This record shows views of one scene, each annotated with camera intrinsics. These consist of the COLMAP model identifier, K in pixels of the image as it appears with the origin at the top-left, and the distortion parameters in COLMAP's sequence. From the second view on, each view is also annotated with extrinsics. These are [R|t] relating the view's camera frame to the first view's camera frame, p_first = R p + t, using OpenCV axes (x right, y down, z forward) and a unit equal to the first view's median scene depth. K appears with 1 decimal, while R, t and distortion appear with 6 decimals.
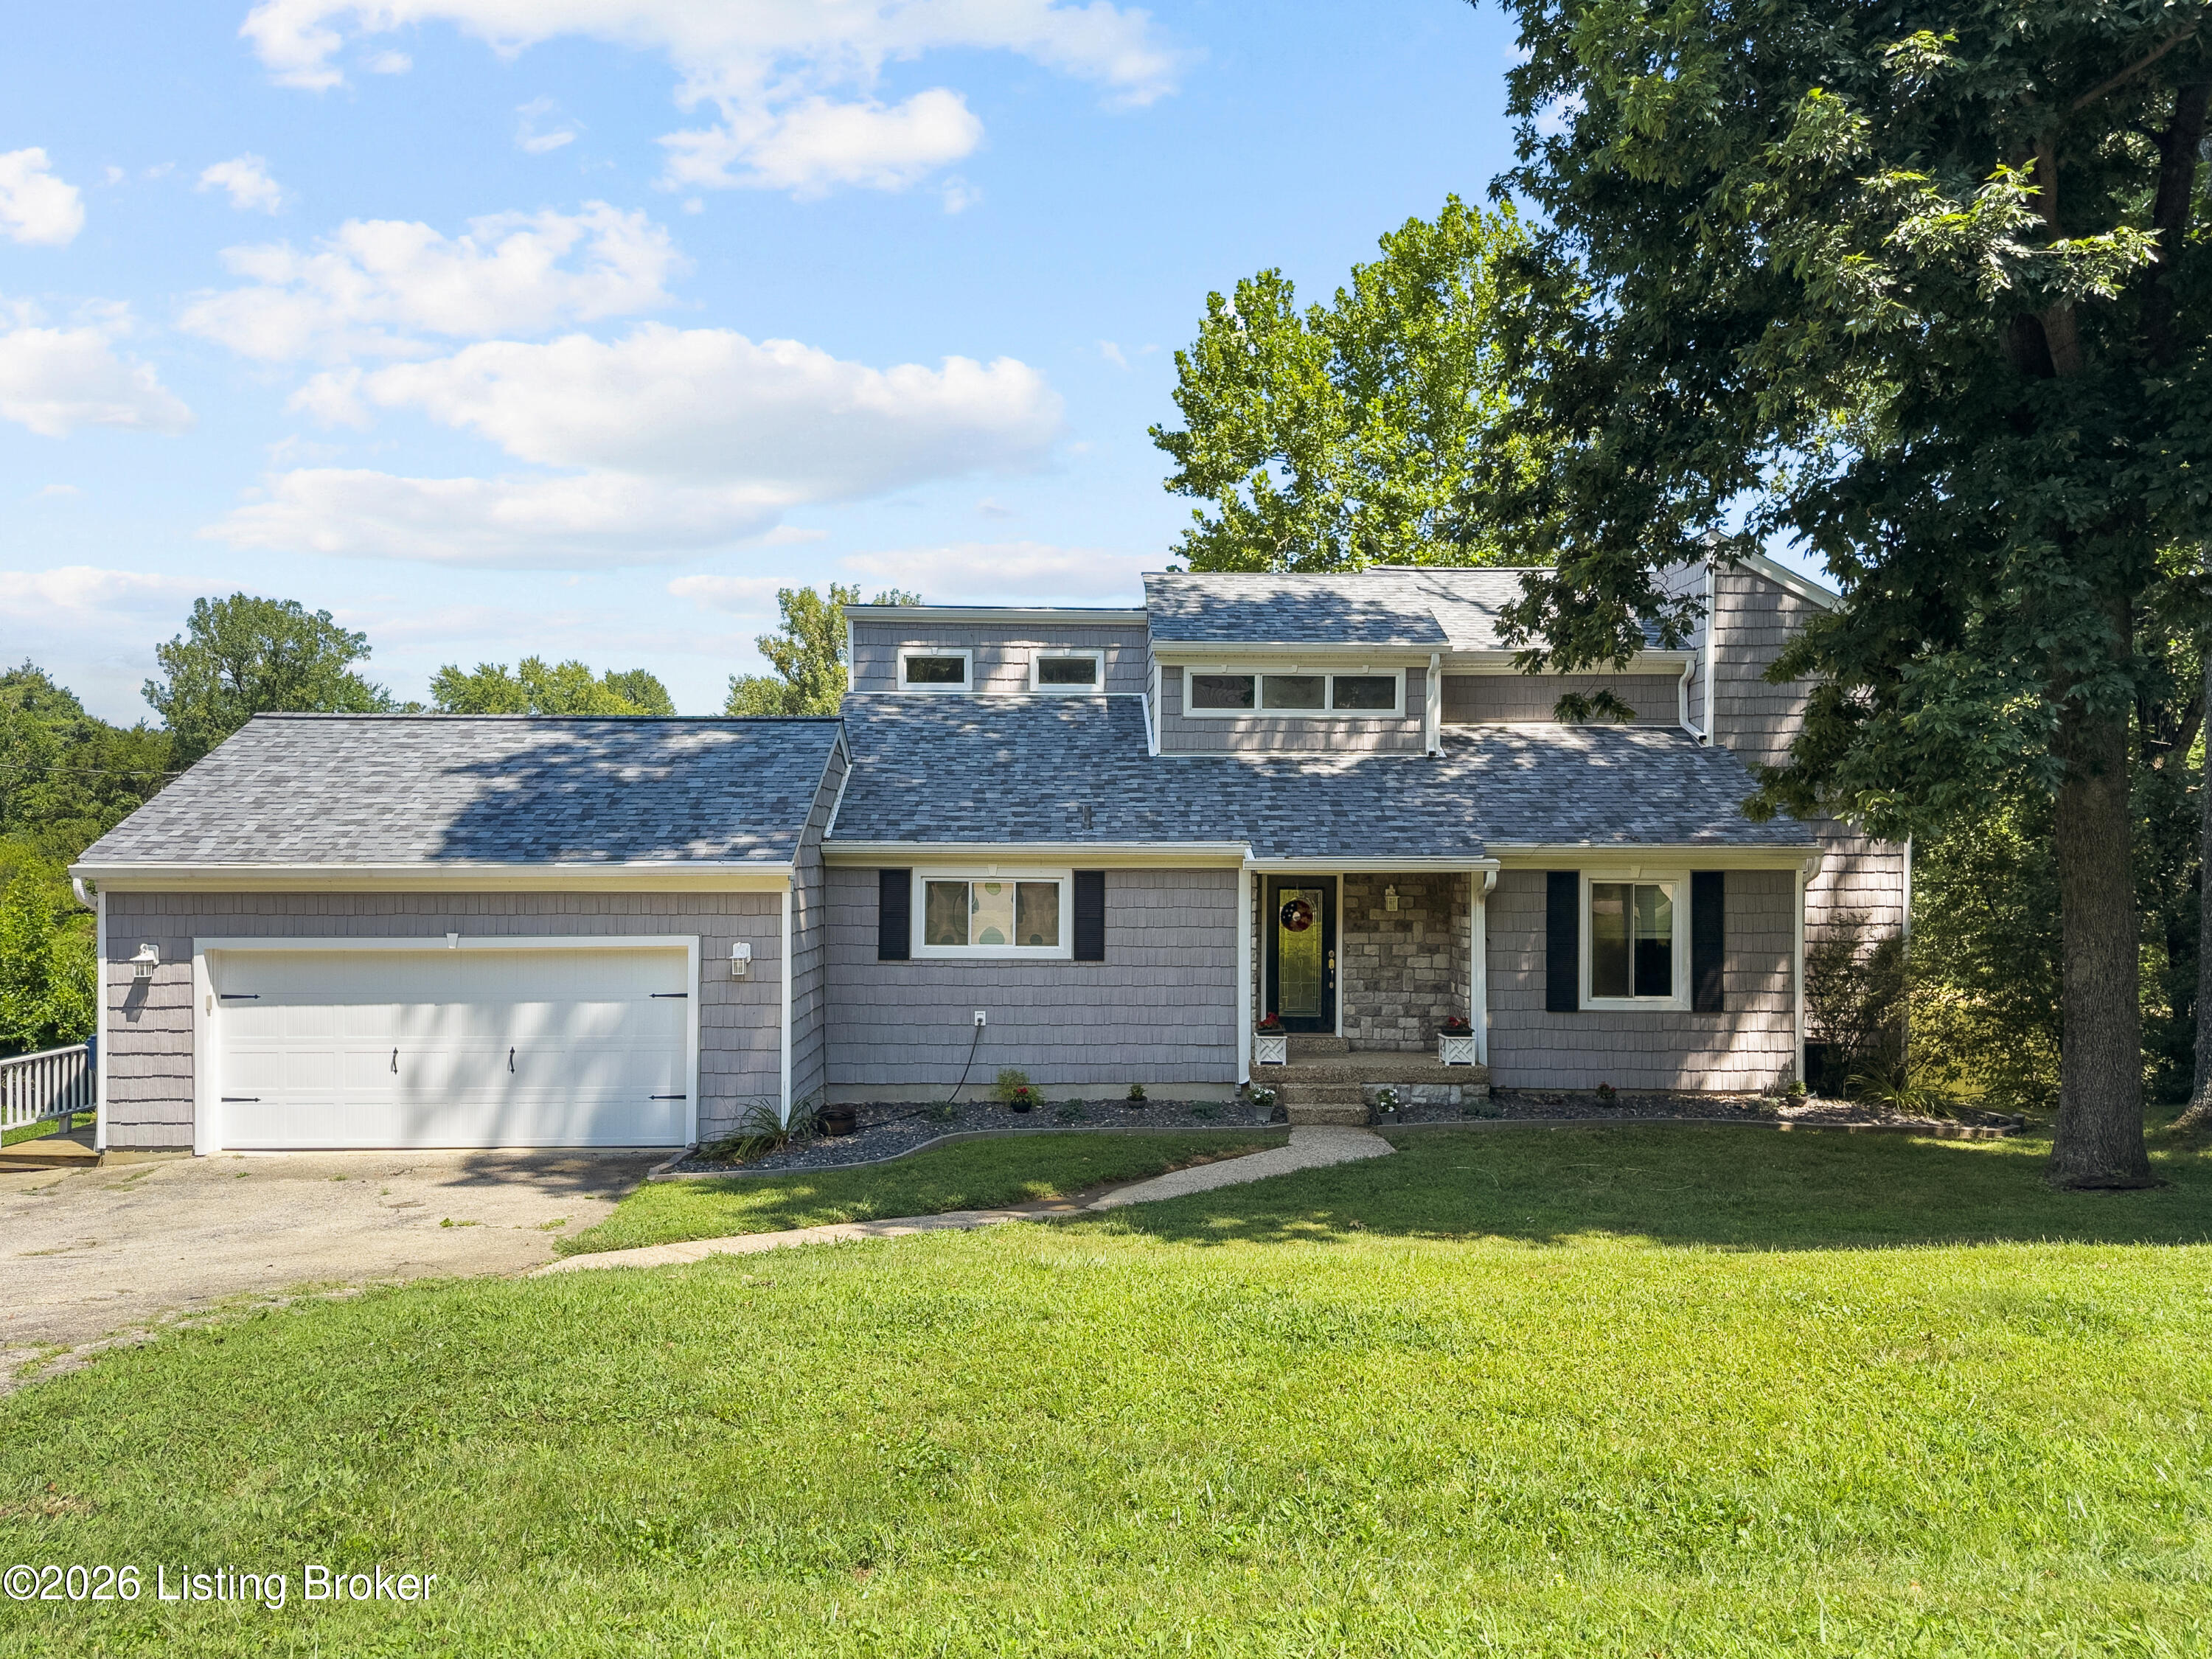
lens RADIAL K [[1553.1, 0, 1102.3], [0, 1553.1, 860.0], [0, 0, 1]] dist [0.077211, -0.087022]
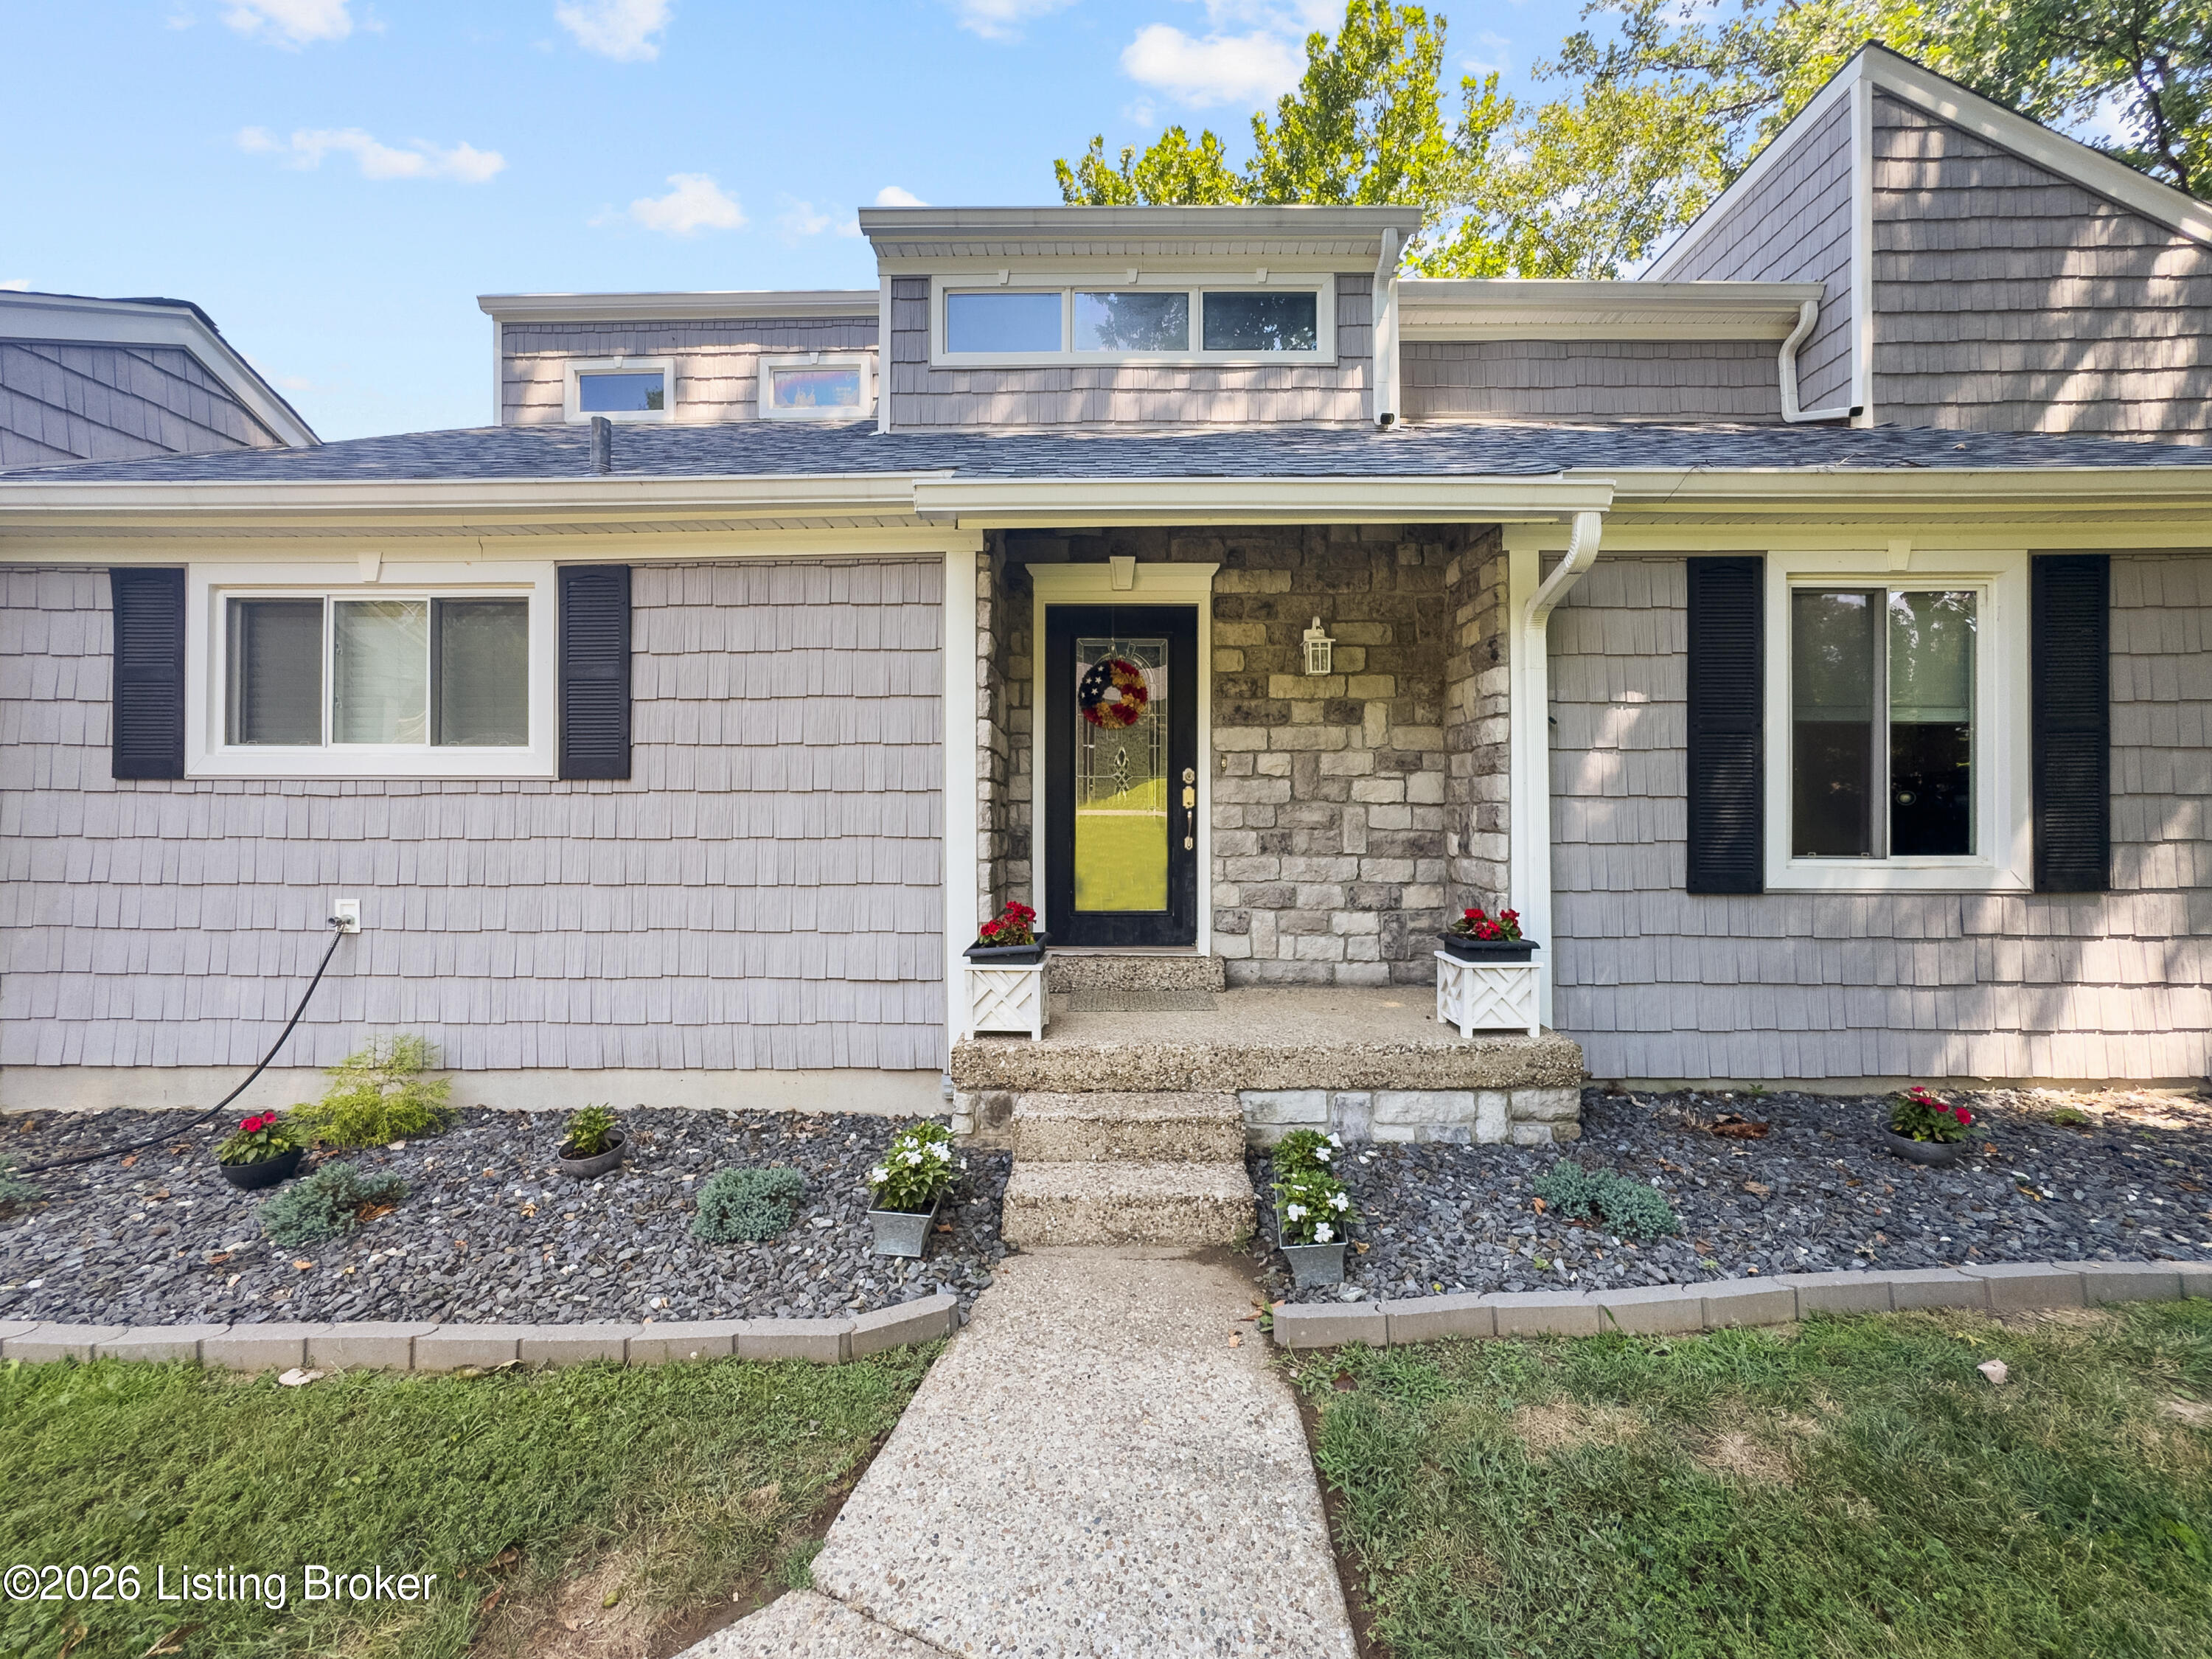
lens RADIAL K [[907.0, 0, 1105.0], [0, 907.0, 820.8], [0, 0, 1]] dist [-0.035176, 0.014641]
pose [[0.999118, -0.006810, -0.041439, 0.140140], [0.006774, 0.999977, -0.000997, 0.077426], [0.041444, 0.000715, 0.999141, 0.763891]]
